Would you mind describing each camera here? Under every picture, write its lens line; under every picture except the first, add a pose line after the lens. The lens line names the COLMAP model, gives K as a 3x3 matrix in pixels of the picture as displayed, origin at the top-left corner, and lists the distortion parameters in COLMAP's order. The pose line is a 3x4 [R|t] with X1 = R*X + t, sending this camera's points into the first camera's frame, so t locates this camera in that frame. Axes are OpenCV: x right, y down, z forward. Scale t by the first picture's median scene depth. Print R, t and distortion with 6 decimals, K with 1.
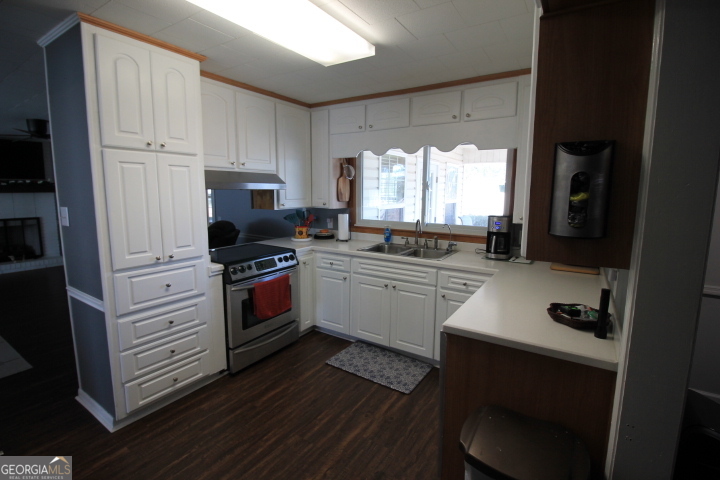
lens RADIAL K [[342.5, 0, 359.4], [0, 342.5, 238.1], [0, 0, 1]] dist [-0.006965, -0.005624]
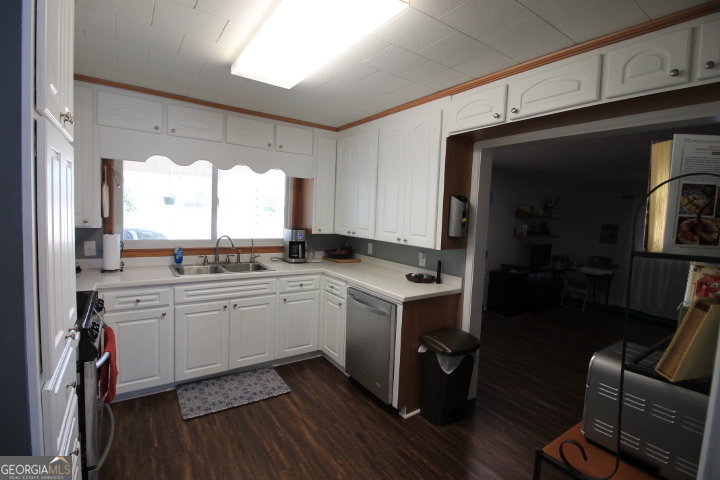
lens RADIAL K [[342.5, 0, 364.0], [0, 342.5, 237.0], [0, 0, 1]] dist [-0.006965, -0.005624]
pose [[0.366637, -0.063330, 0.928206, -0.661147], [0.090912, 0.995345, 0.032001, -0.050456], [-0.925912, 0.072652, 0.370687, 0.282388]]
